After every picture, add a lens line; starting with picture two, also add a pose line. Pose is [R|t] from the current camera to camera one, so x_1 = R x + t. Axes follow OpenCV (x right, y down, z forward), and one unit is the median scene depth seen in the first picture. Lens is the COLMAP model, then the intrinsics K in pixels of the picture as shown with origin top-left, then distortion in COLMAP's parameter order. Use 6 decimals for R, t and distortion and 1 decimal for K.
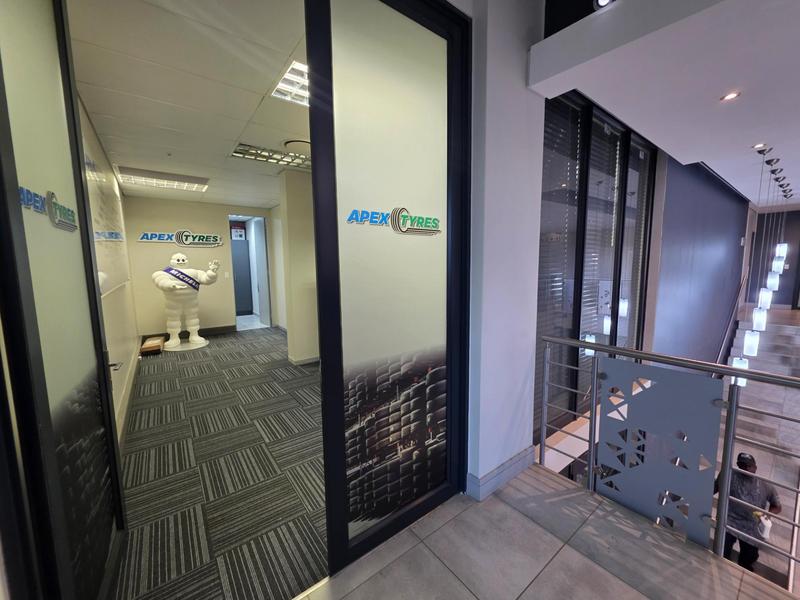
lens RADIAL K [[319.9, 0, 400.0], [0, 319.9, 300.0], [0, 0, 1]] dist [0.000183, -0.000438]
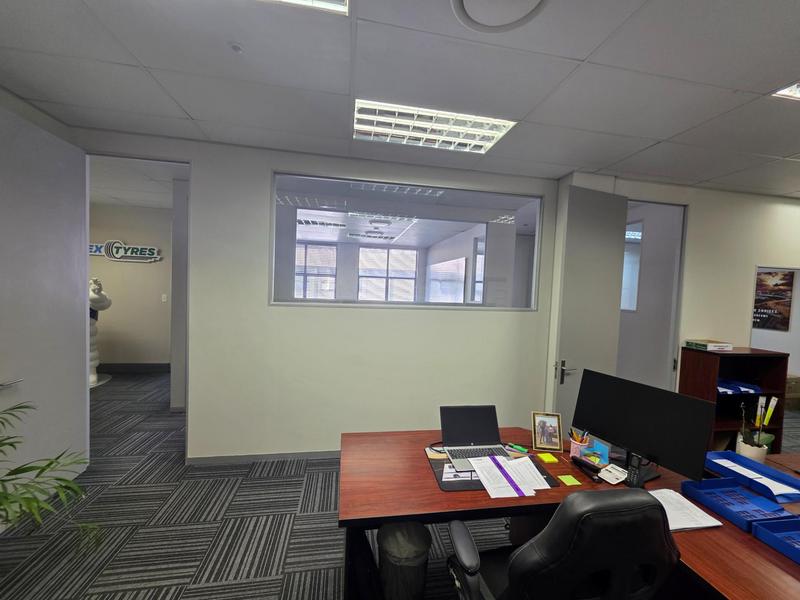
lens RADIAL K [[318.6, 0, 400.0], [0, 318.6, 300.0], [0, 0, 1]] dist [0.000175, 0.000114]
pose [[0.885096, 0.066040, -0.460699, 0.571125], [-0.102174, 0.993305, -0.053908, -0.156184], [0.454054, 0.094785, 0.885918, 0.990624]]
